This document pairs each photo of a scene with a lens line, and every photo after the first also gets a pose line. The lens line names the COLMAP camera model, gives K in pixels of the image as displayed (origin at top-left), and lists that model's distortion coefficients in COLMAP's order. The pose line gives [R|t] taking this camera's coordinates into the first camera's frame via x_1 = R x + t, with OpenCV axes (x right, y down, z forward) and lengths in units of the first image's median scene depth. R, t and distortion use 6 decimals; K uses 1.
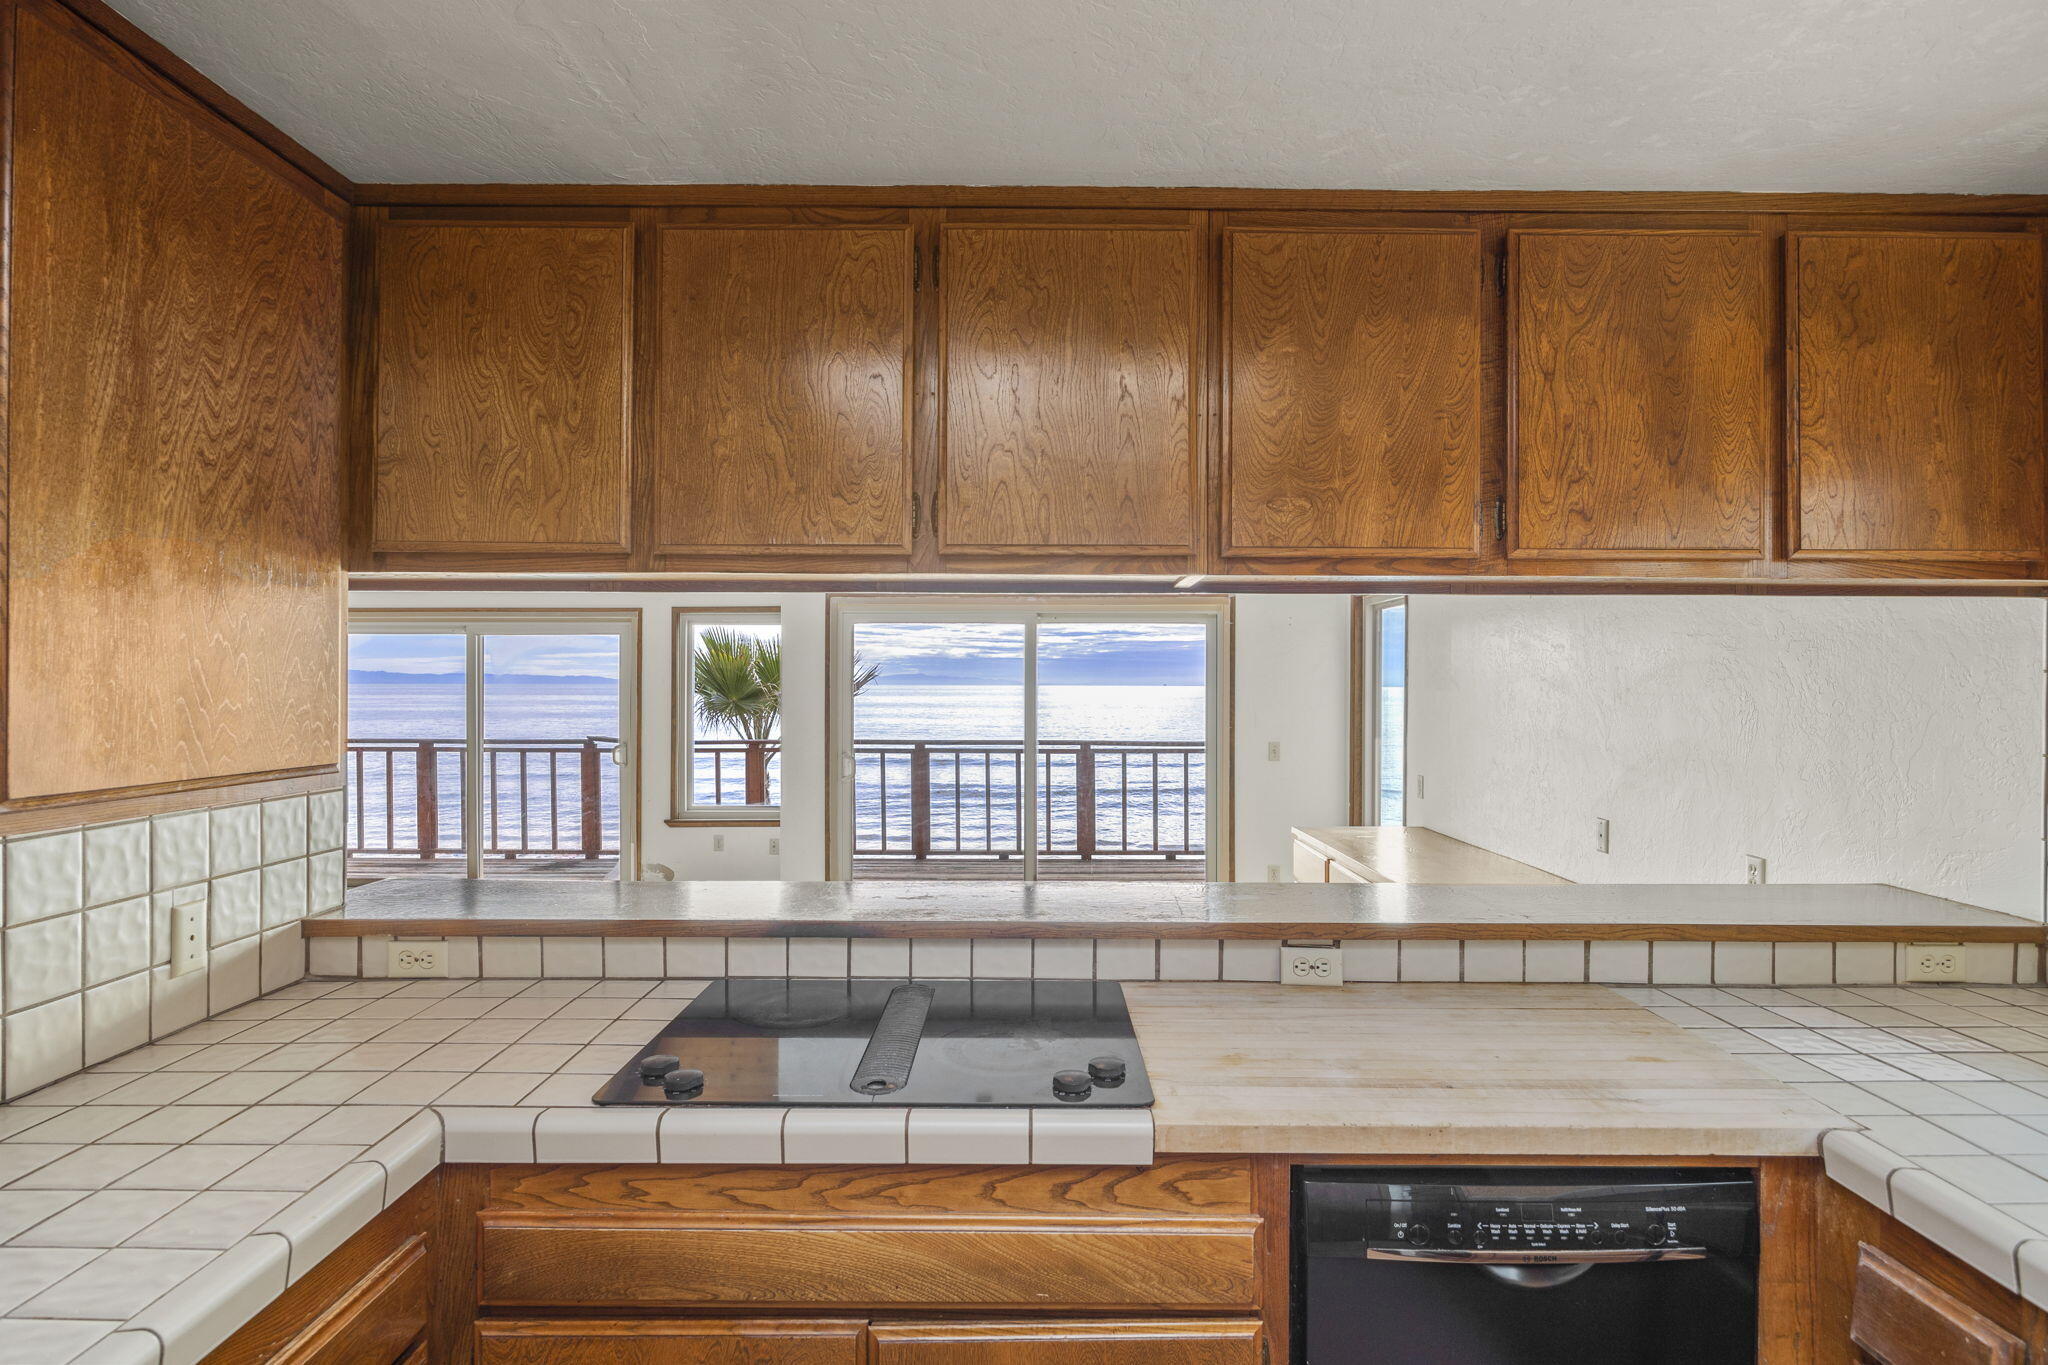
lens RADIAL K [[1044.0, 0, 1021.5], [0, 1044.0, 678.7], [0, 0, 1]] dist [-0.005957, -0.000412]
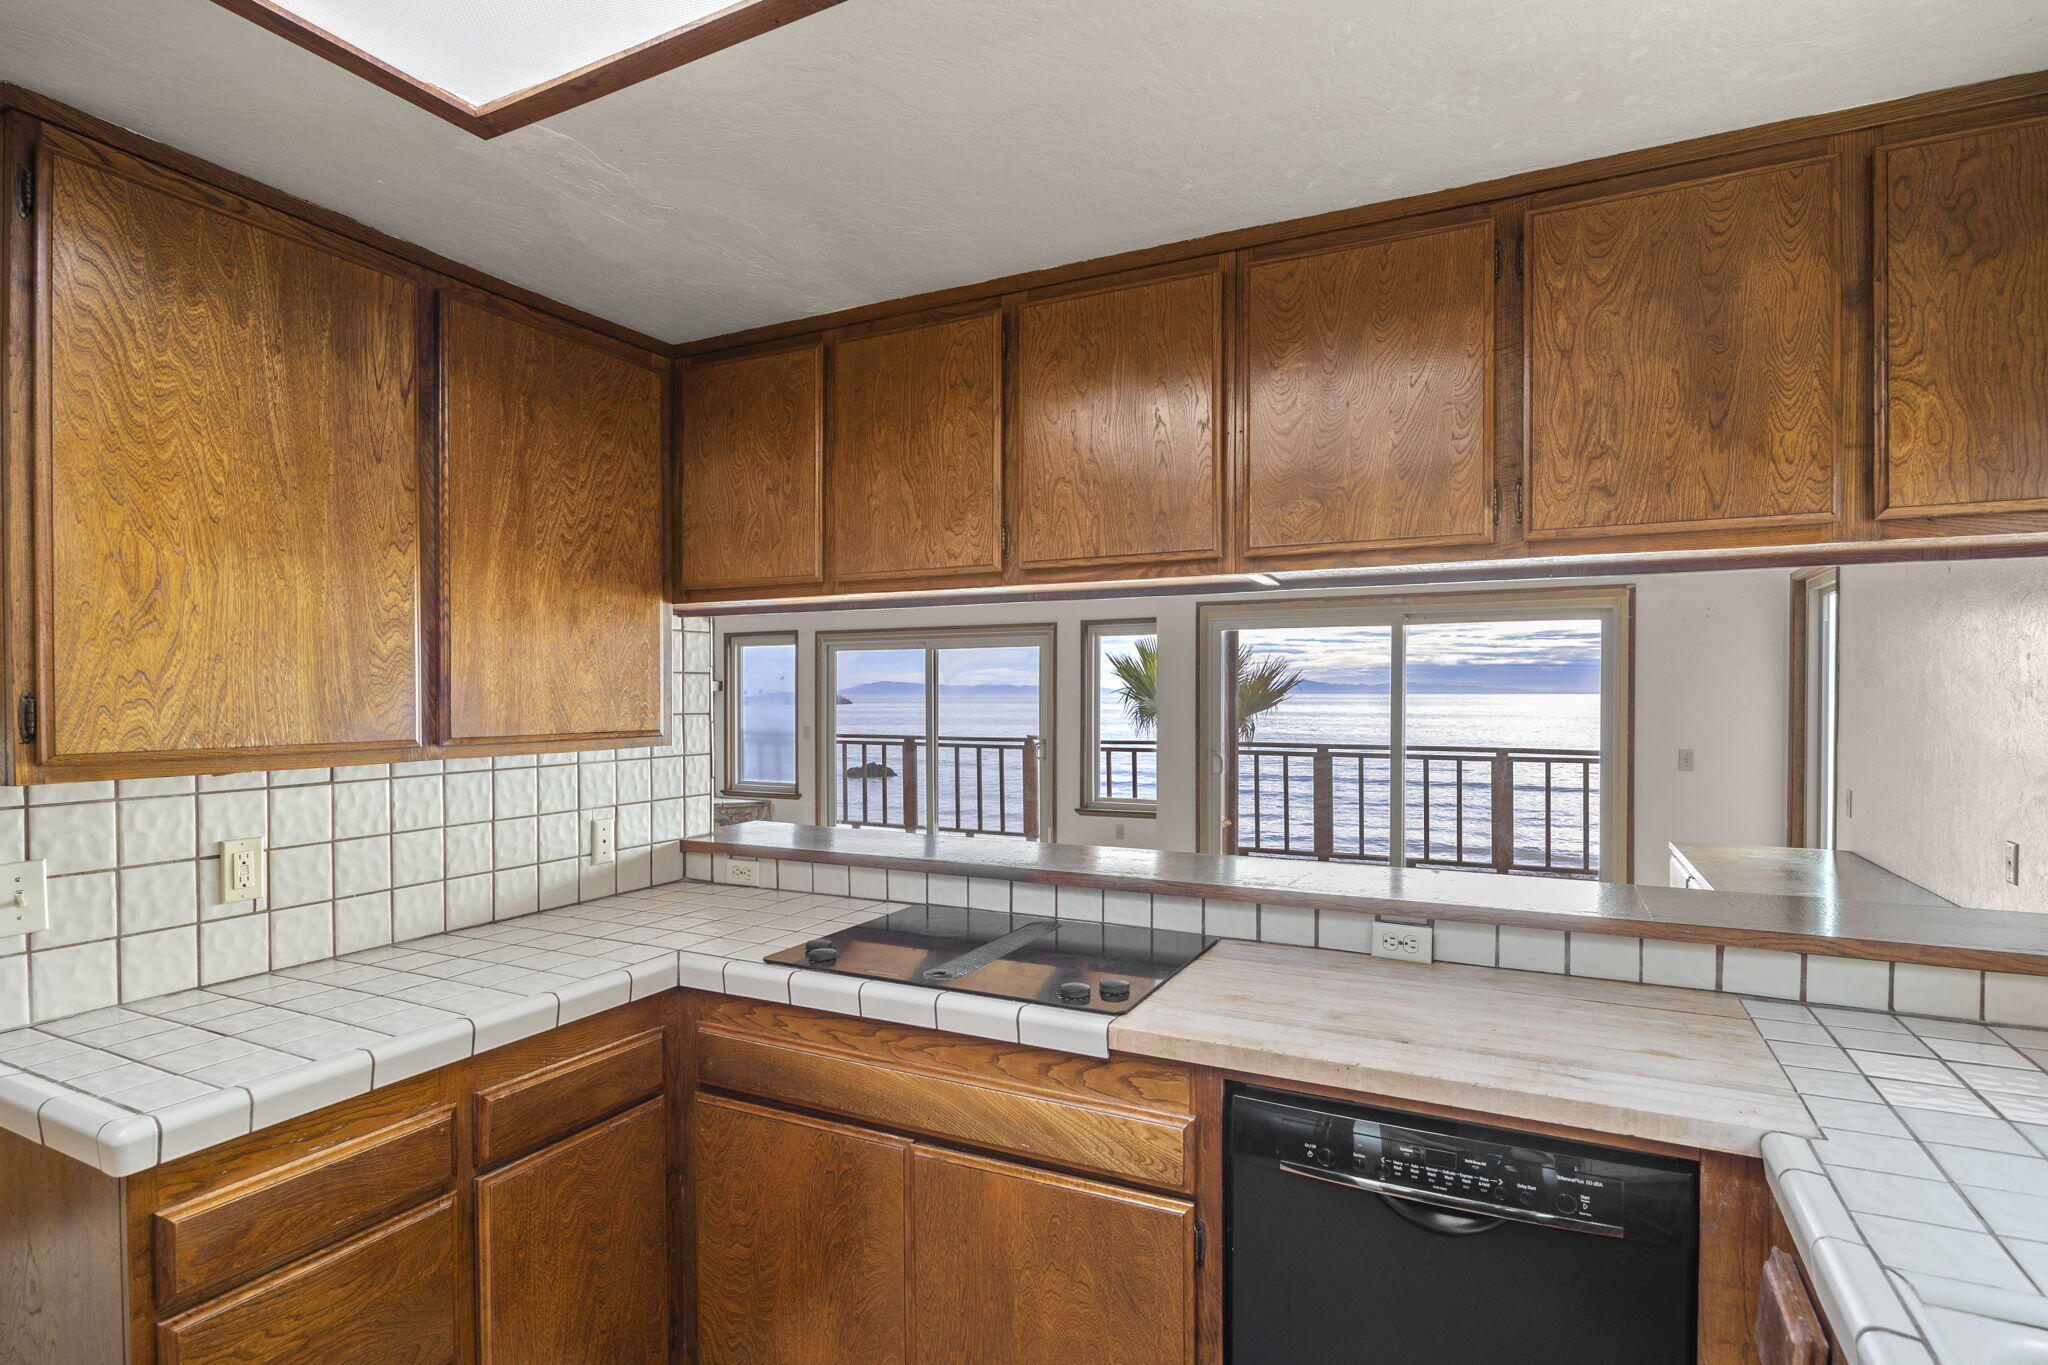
lens RADIAL K [[1027.5, 0, 1023.8], [0, 1027.5, 697.8], [0, 0, 1]] dist [-0.008263, -0.000260]
pose [[0.893135, -0.002173, -0.449783, 0.482756], [0.006169, 0.999953, 0.007417, 0.025651], [0.449746, -0.009399, 0.893107, -0.101159]]
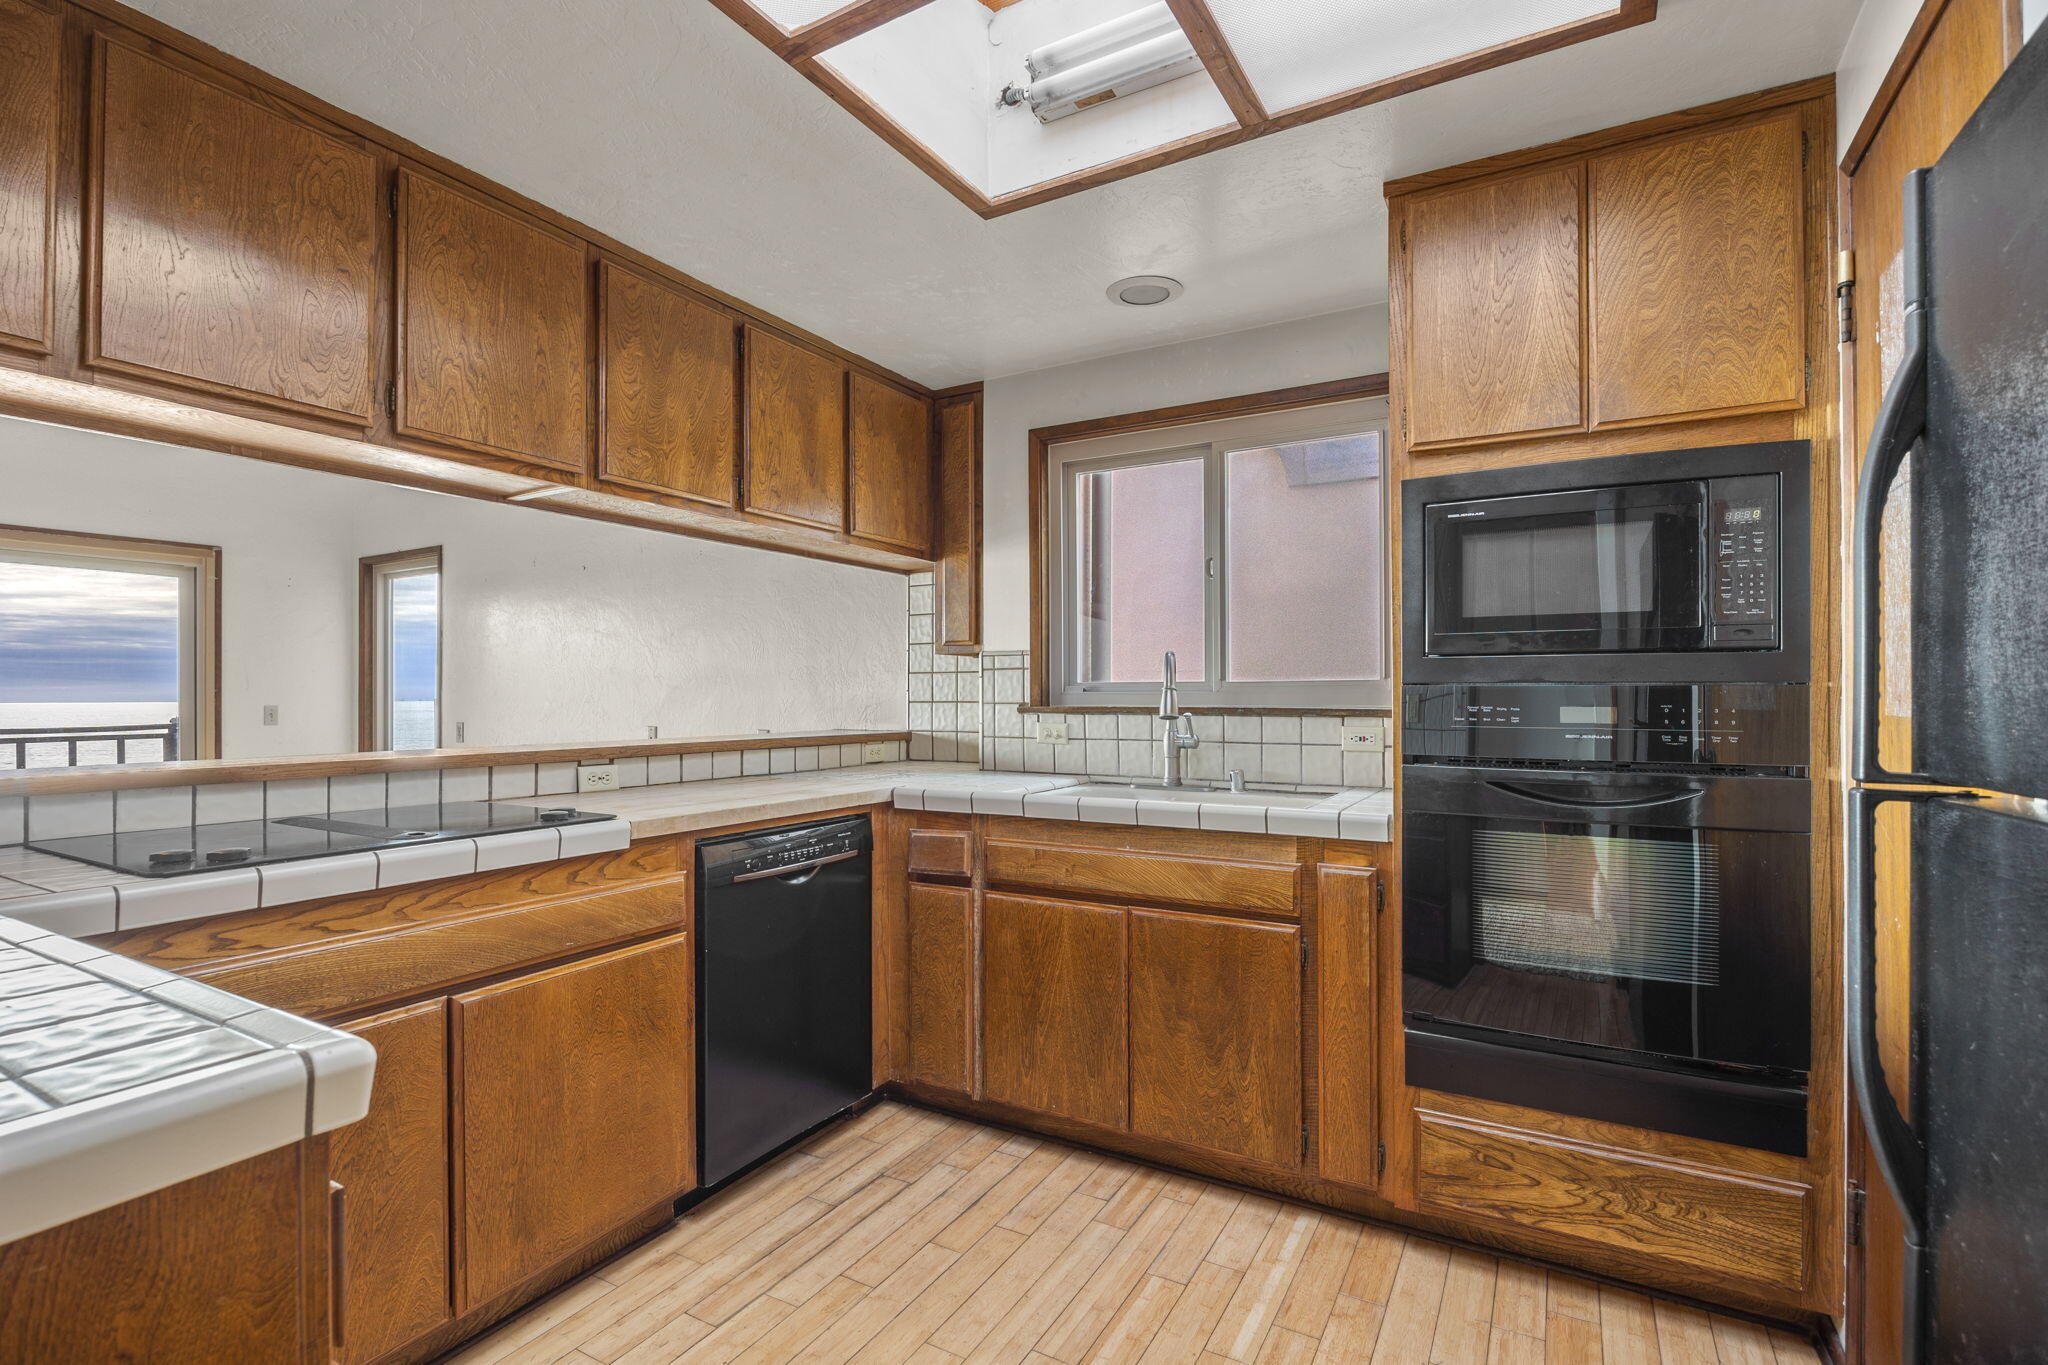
lens RADIAL K [[961.5, 0, 1032.6], [0, 961.5, 684.0], [0, 0, 1]] dist [-0.003676, -0.001038]
pose [[0.490094, 0.007080, 0.871641, -0.702222], [0.003120, 0.999946, -0.009876, 0.192939], [-0.871664, 0.007560, 0.490046, -0.209022]]
